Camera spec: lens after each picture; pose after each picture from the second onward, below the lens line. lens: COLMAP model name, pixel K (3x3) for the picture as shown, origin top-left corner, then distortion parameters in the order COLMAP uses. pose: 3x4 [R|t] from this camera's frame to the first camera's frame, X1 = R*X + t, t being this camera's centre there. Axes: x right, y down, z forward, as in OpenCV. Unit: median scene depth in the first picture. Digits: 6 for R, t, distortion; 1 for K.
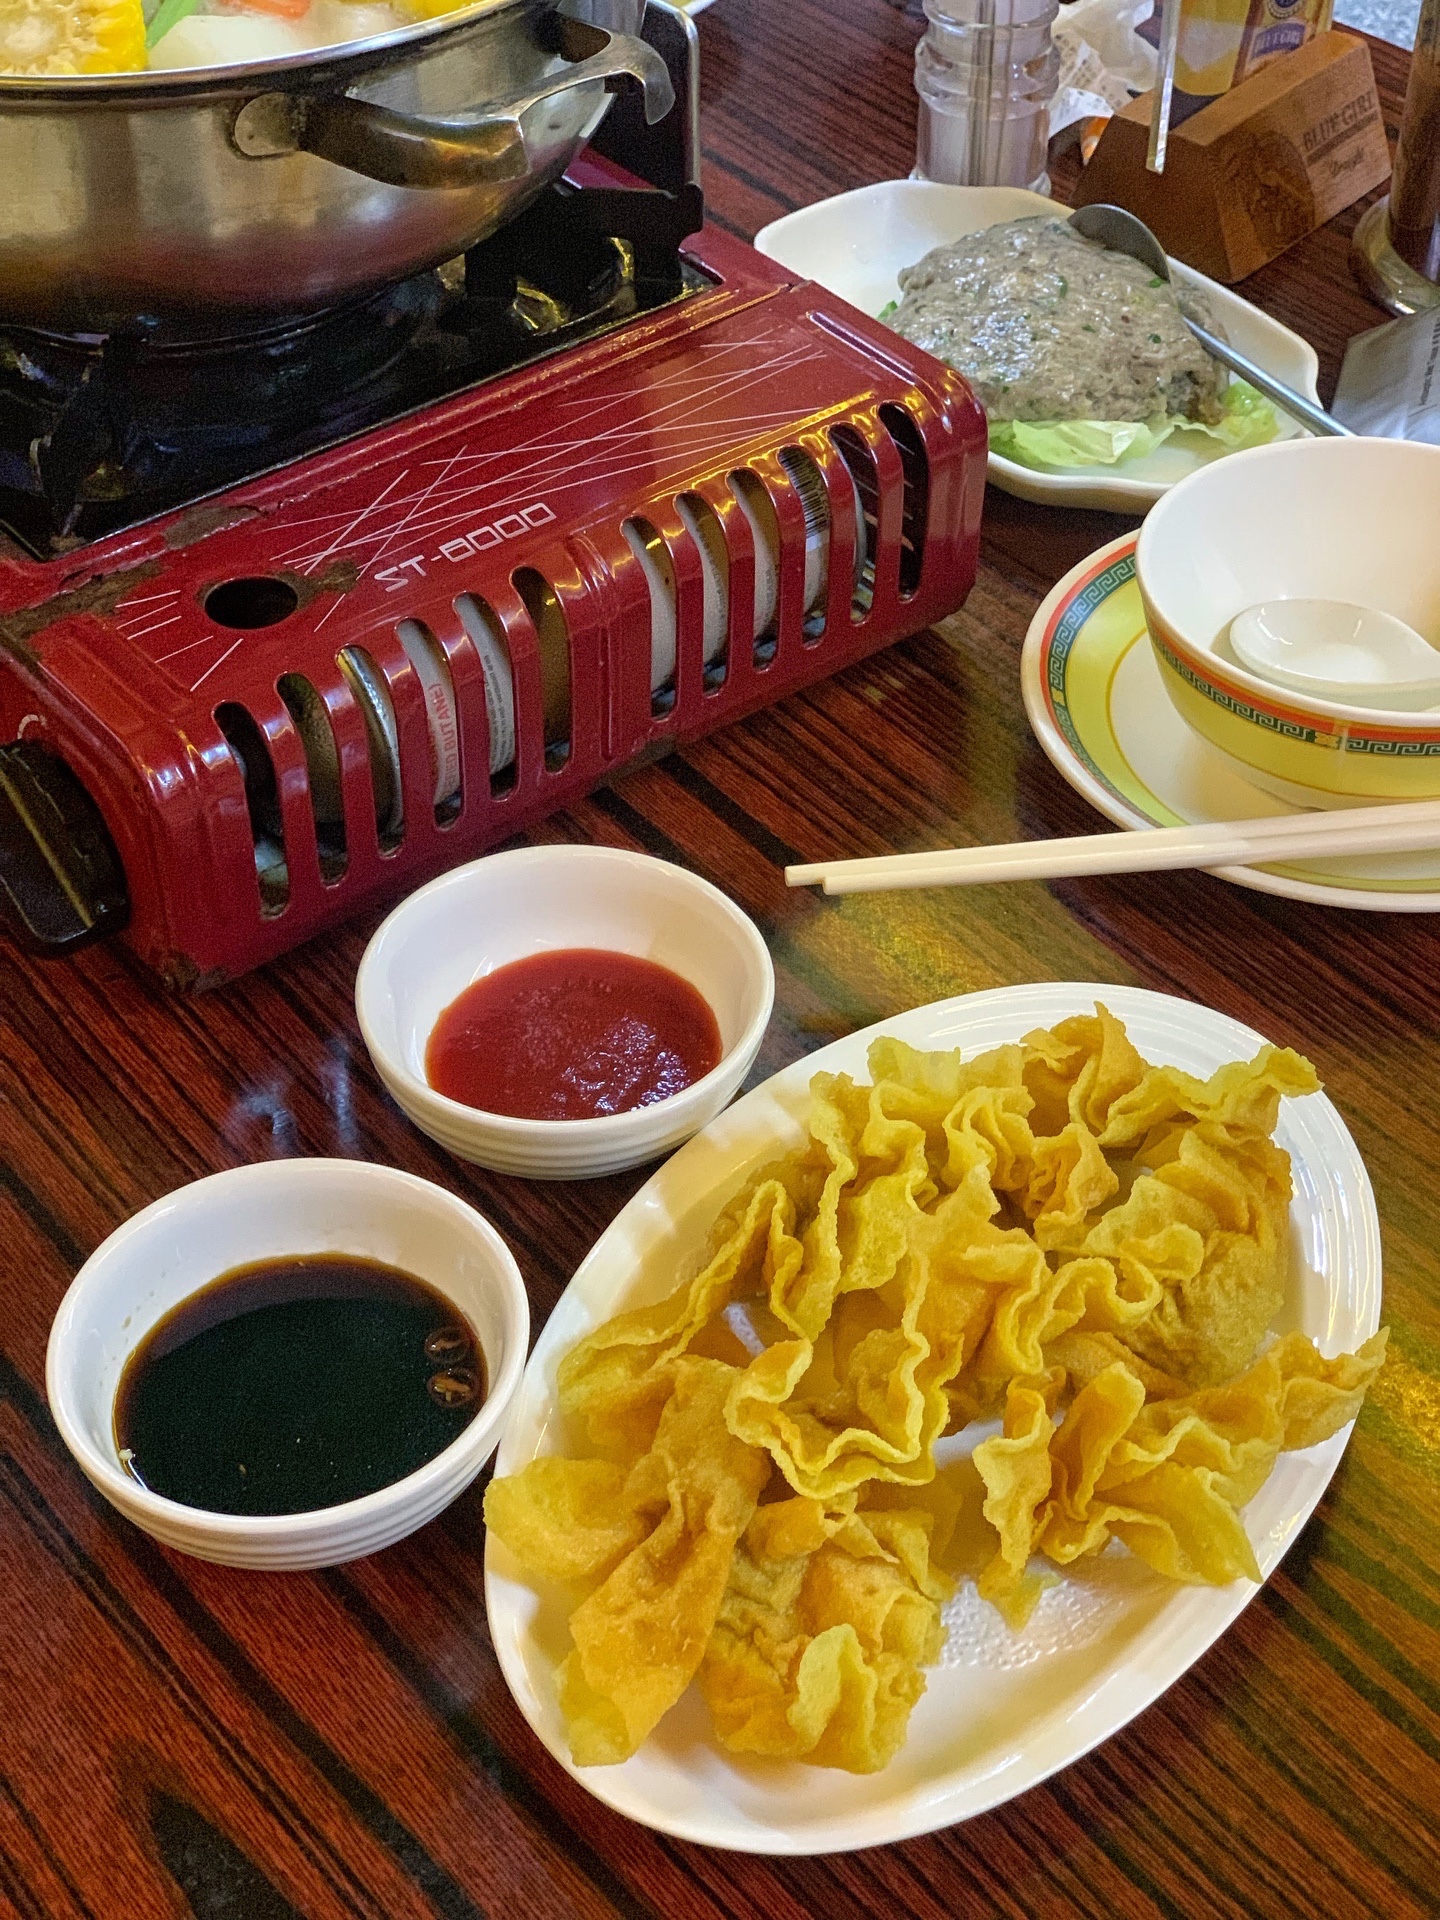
lens RADIAL K [[2981.2, 0, 720.0], [0, 2981.2, 960.0], [0, 0, 1]] dist [-0.019749, -0.022970]
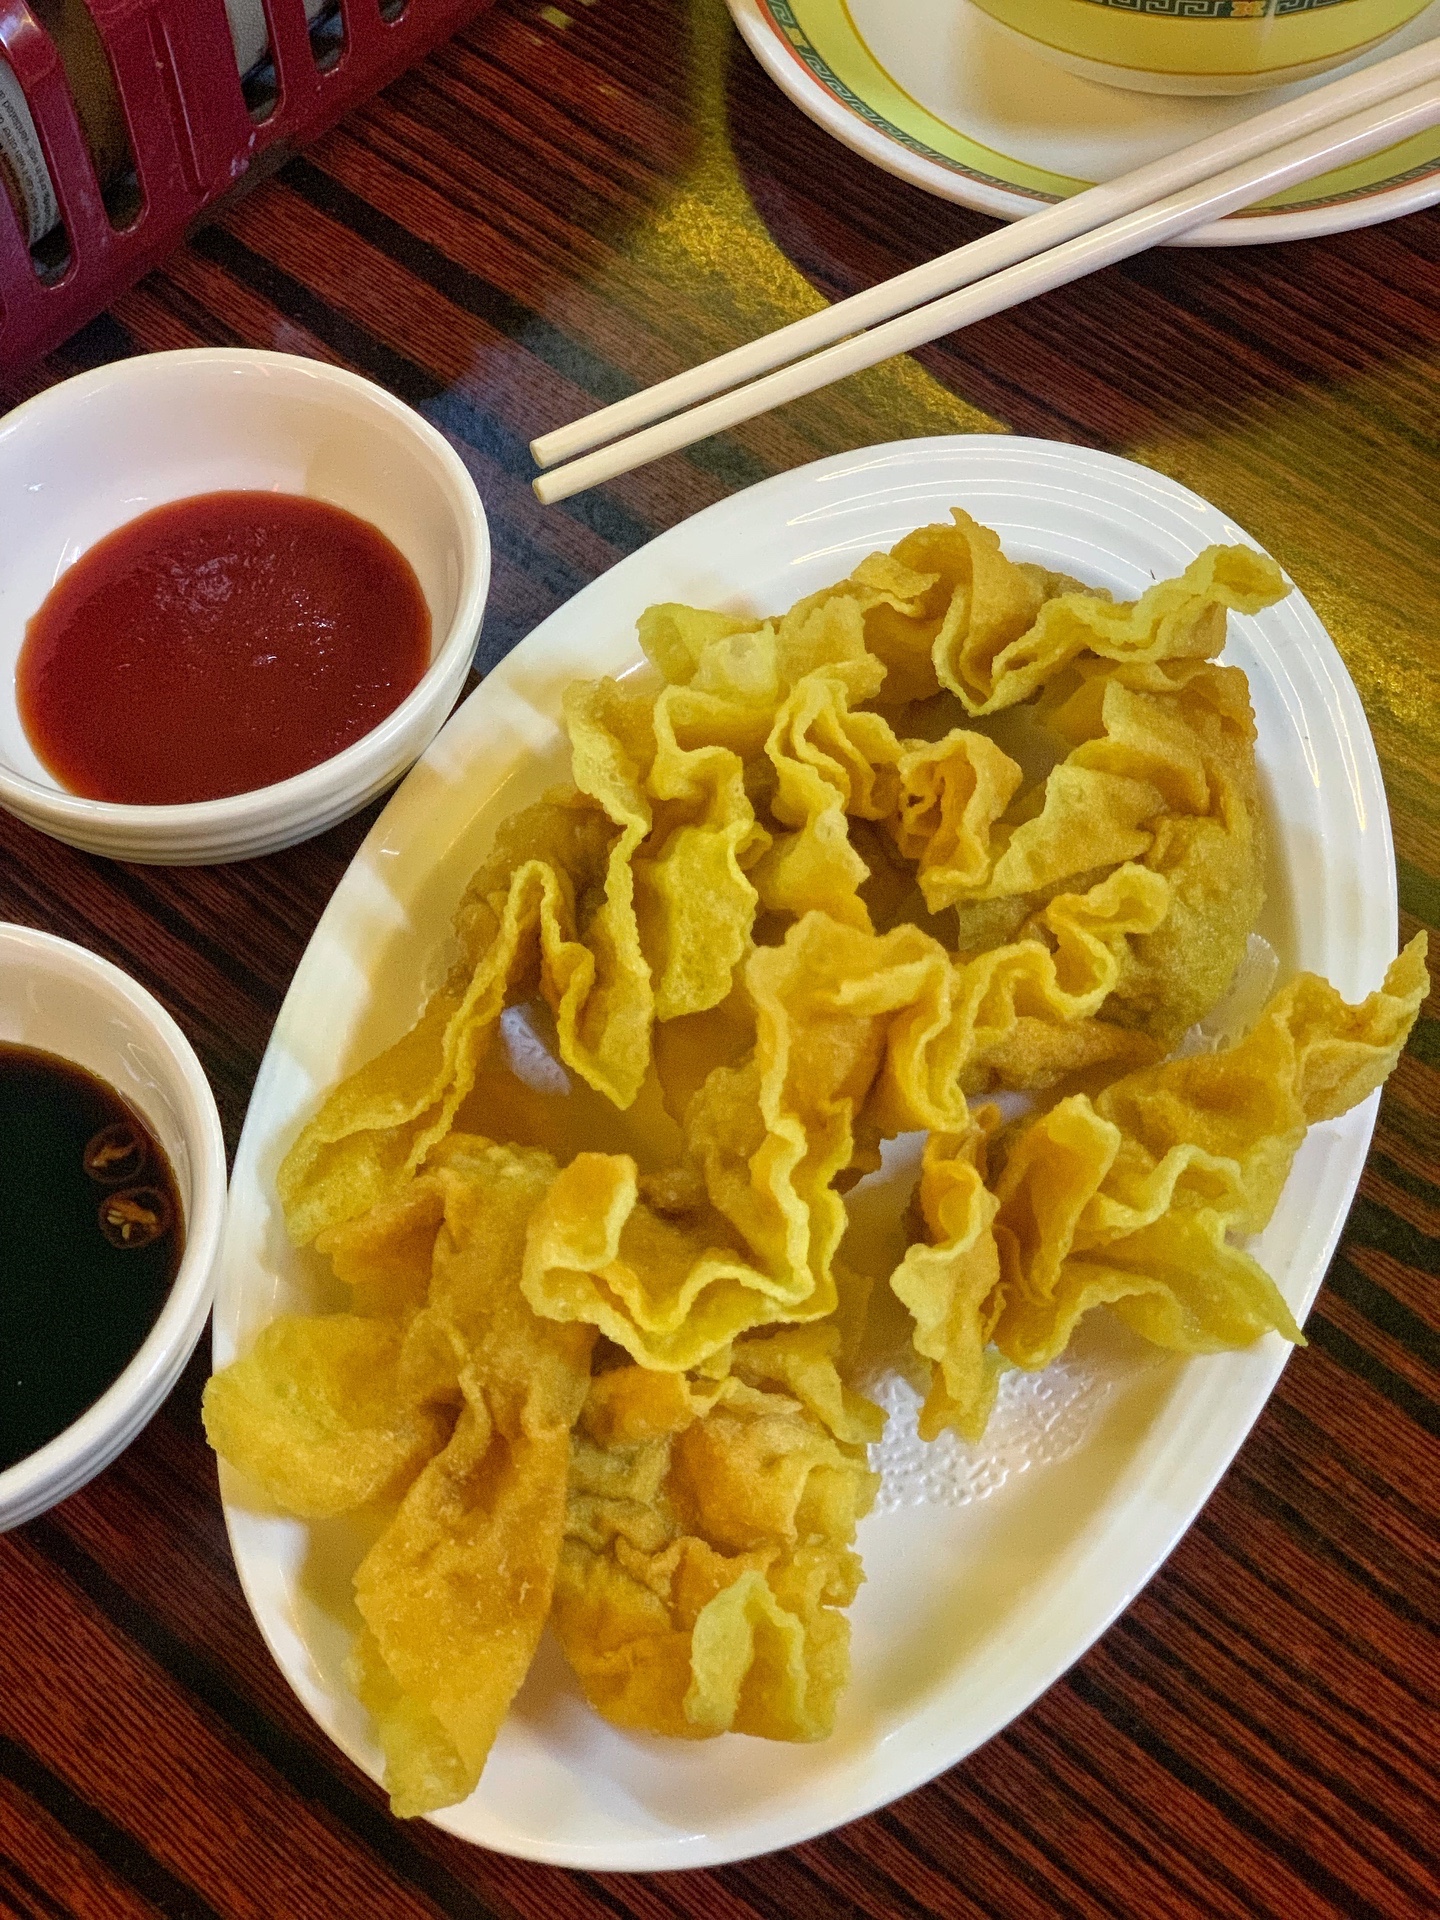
lens RADIAL K [[2882.1, 0, 720.0], [0, 2882.1, 960.0], [0, 0, 1]] dist [-0.010281, 0.185879]
pose [[0.984573, -0.167247, 0.051431, 0.023095], [0.145091, 0.944640, 0.294287, -0.099708], [-0.097803, -0.282285, 0.954332, 0.370089]]
